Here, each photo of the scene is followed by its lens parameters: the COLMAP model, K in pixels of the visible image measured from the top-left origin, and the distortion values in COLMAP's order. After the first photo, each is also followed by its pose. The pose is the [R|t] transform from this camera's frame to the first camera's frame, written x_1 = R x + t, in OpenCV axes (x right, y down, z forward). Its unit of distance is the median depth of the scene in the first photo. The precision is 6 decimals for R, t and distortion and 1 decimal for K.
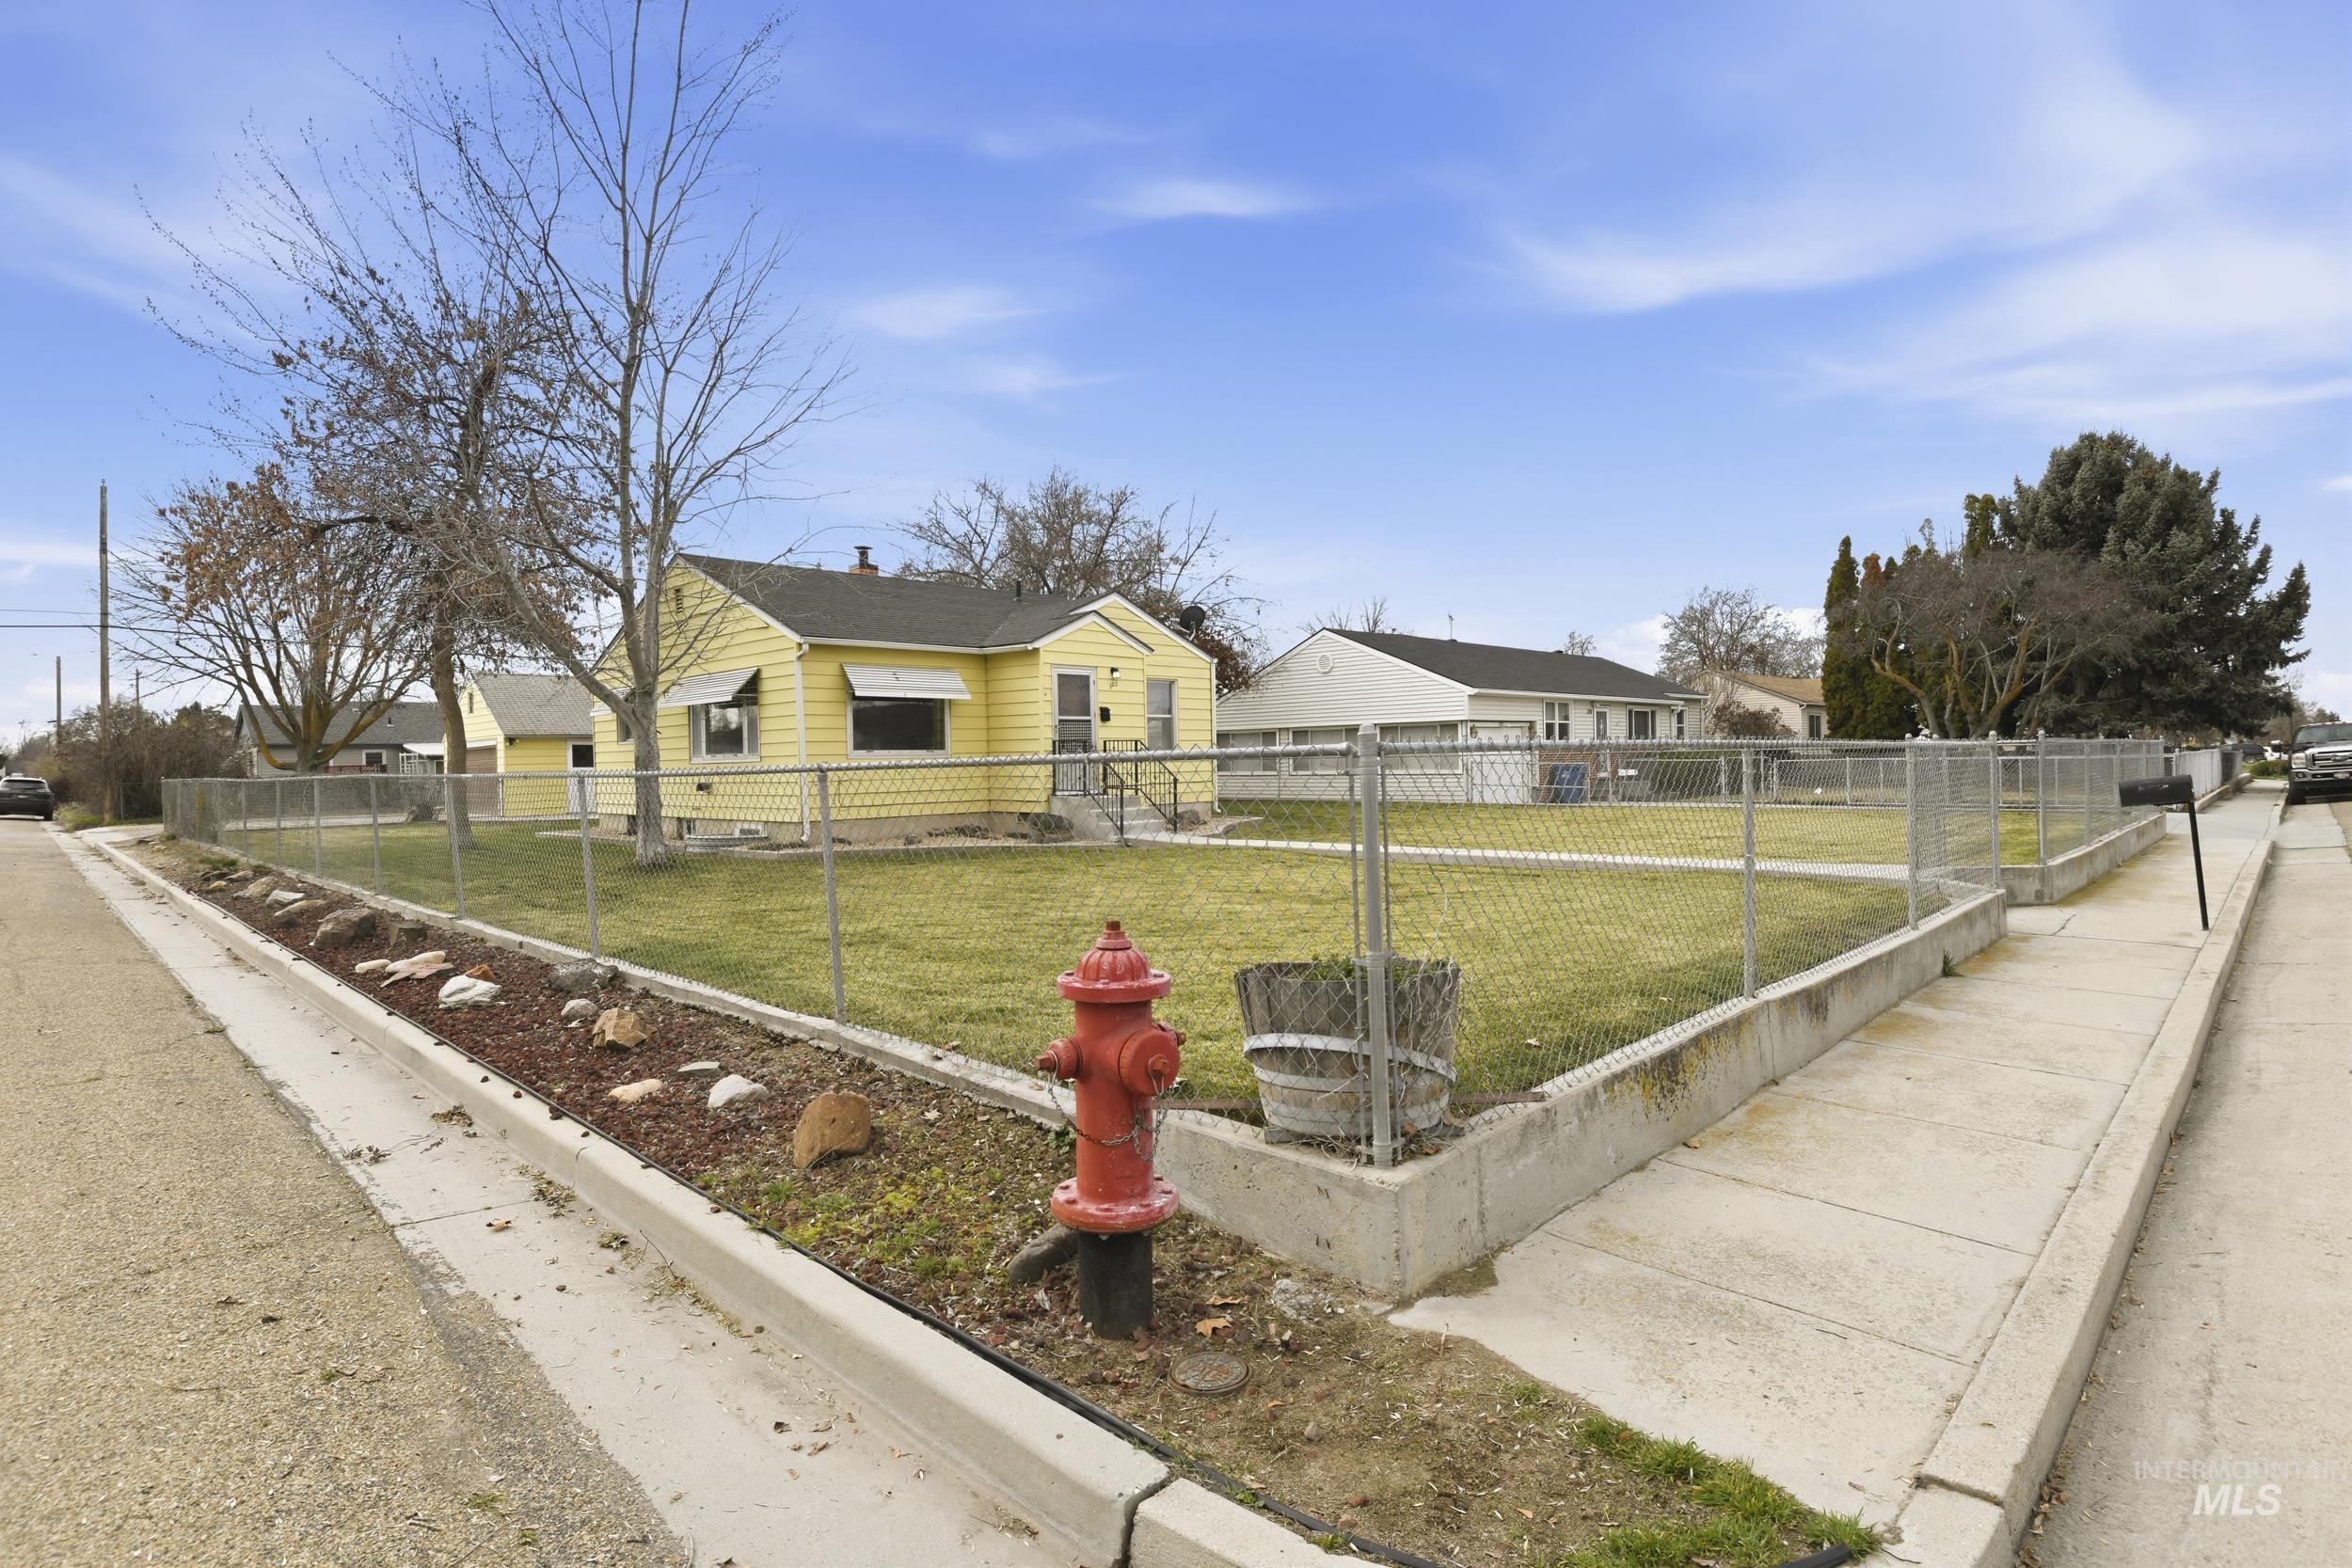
lens RADIAL K [[1169.0, 0, 1180.0], [0, 1169.0, 790.6], [0, 0, 1]] dist [-0.010498, -0.000118]
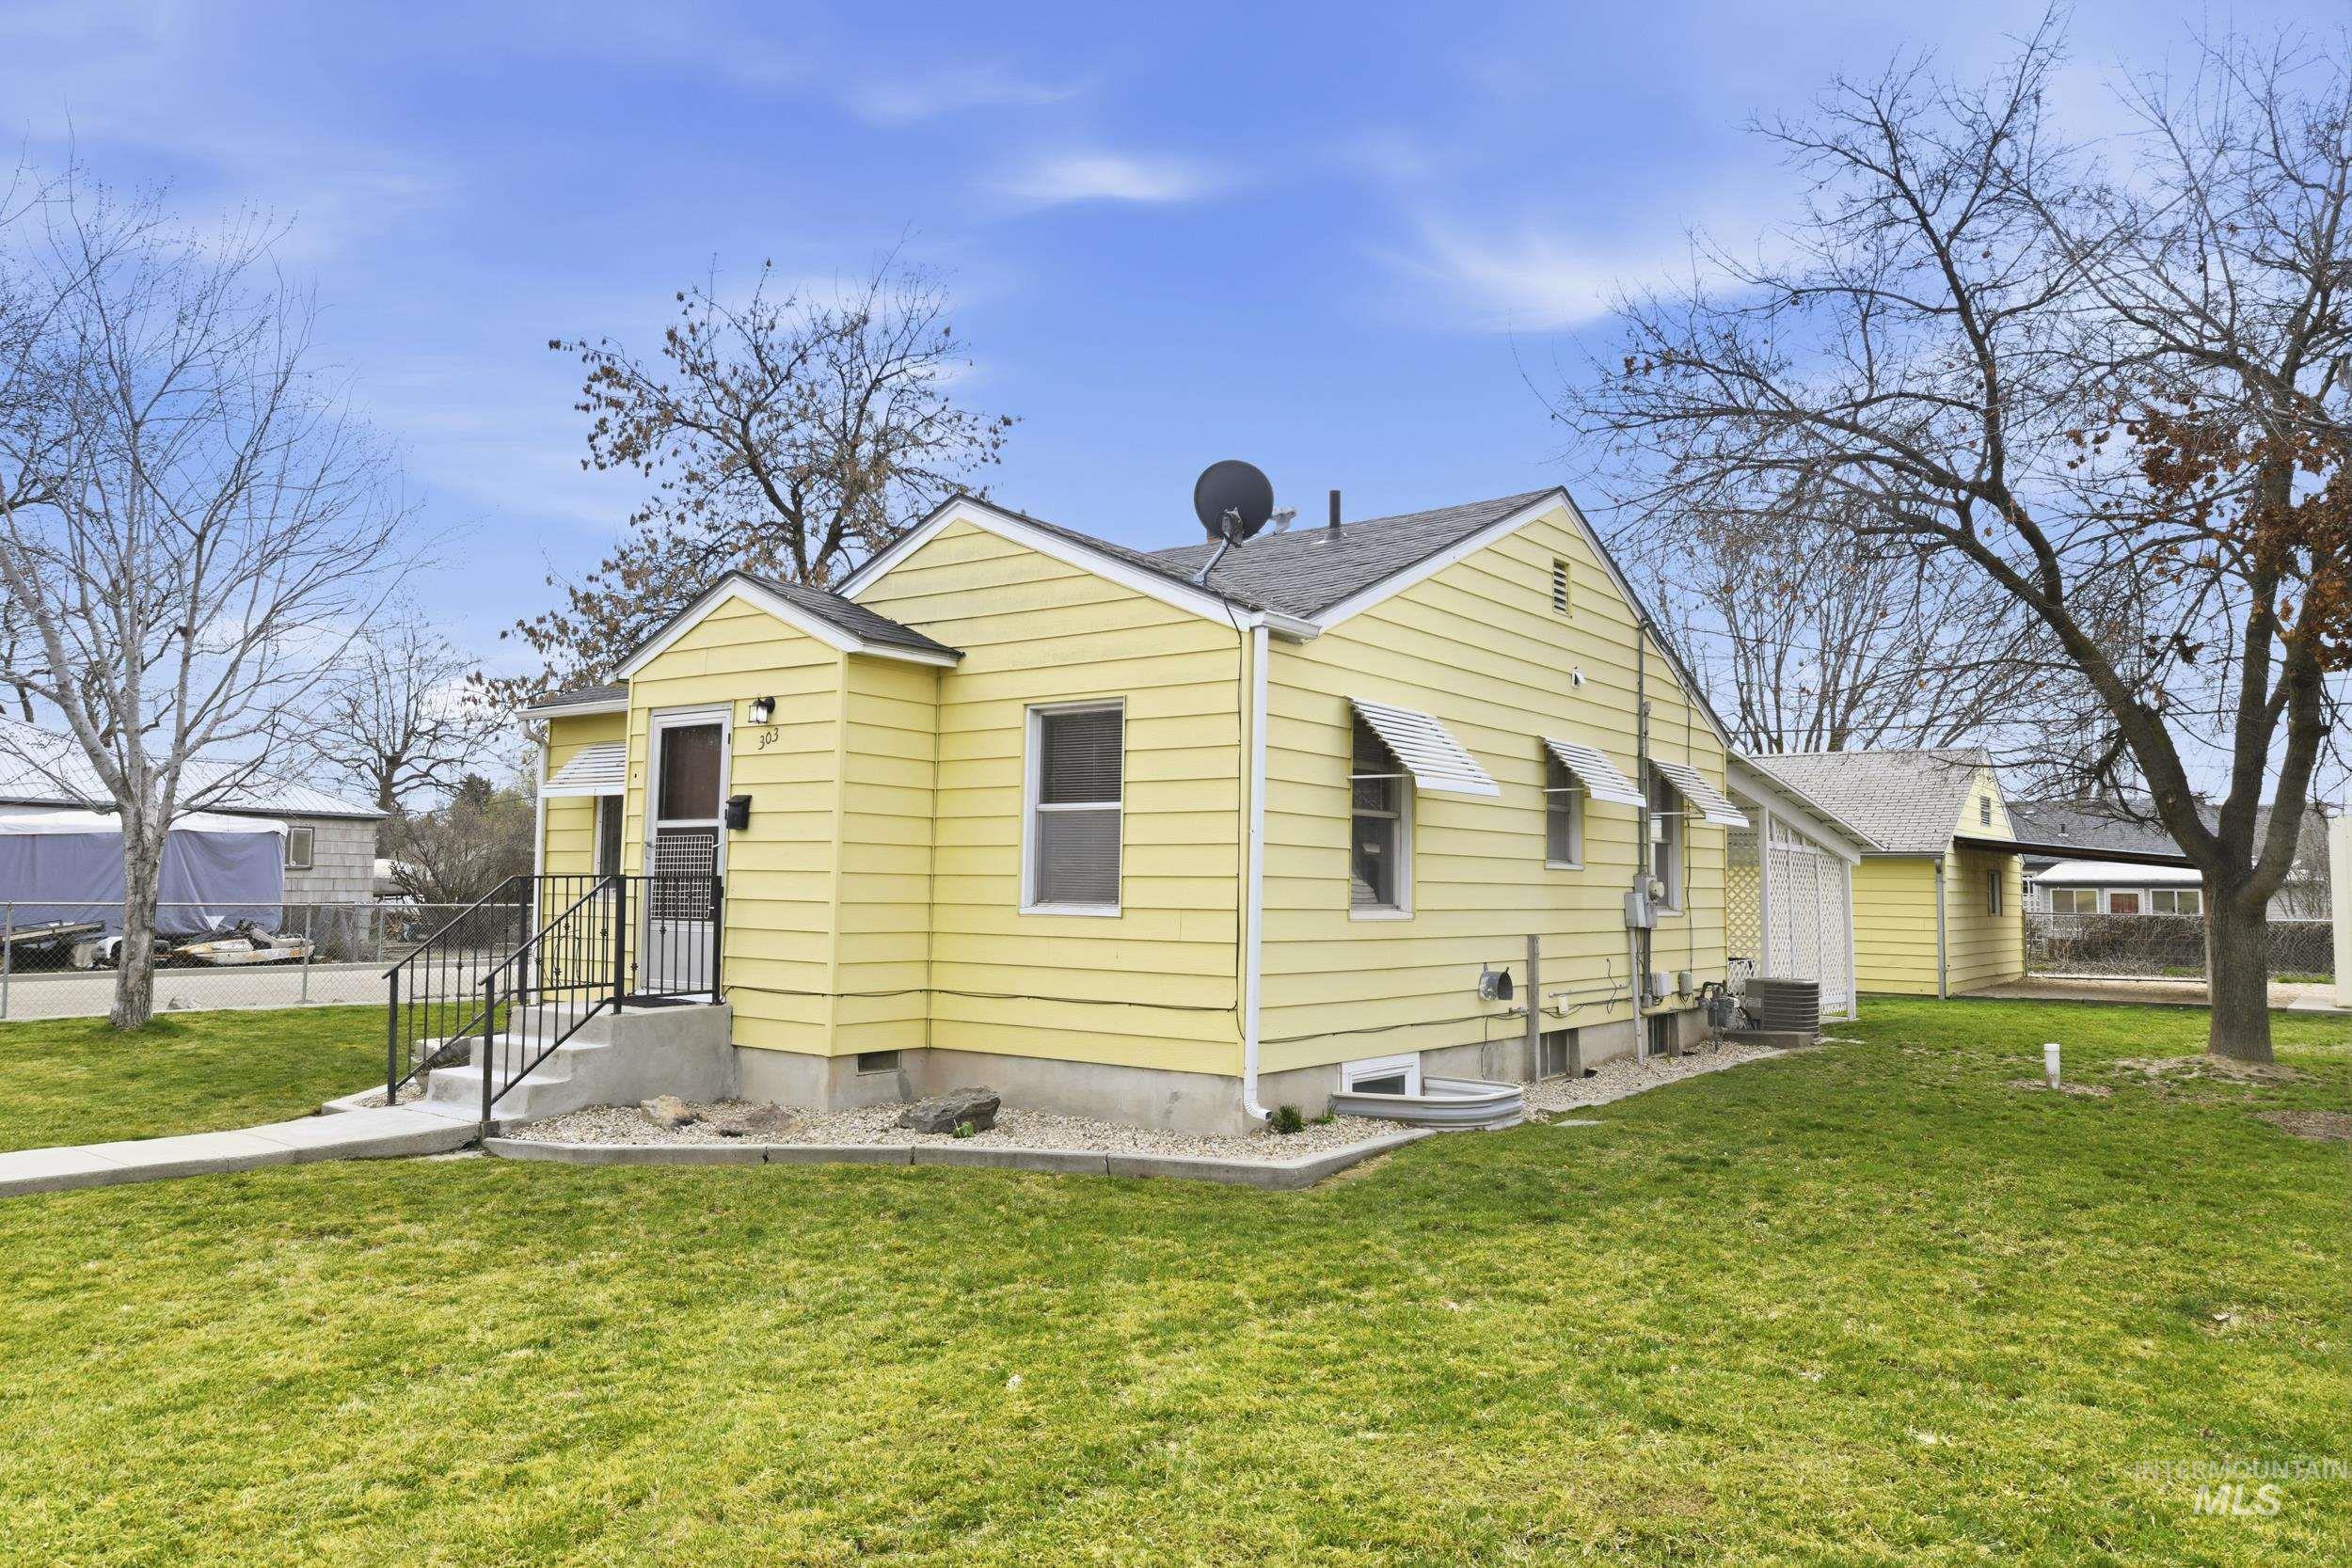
lens RADIAL K [[1596.0, 0, 1166.1], [0, 1596.0, 775.6], [0, 0, 1]] dist [0.019011, -0.000384]
pose [[0.140694, -0.057409, -0.988387, 0.337211], [-0.041747, 0.997085, -0.063857, -0.031483], [0.989173, 0.050247, 0.137887, 0.697914]]
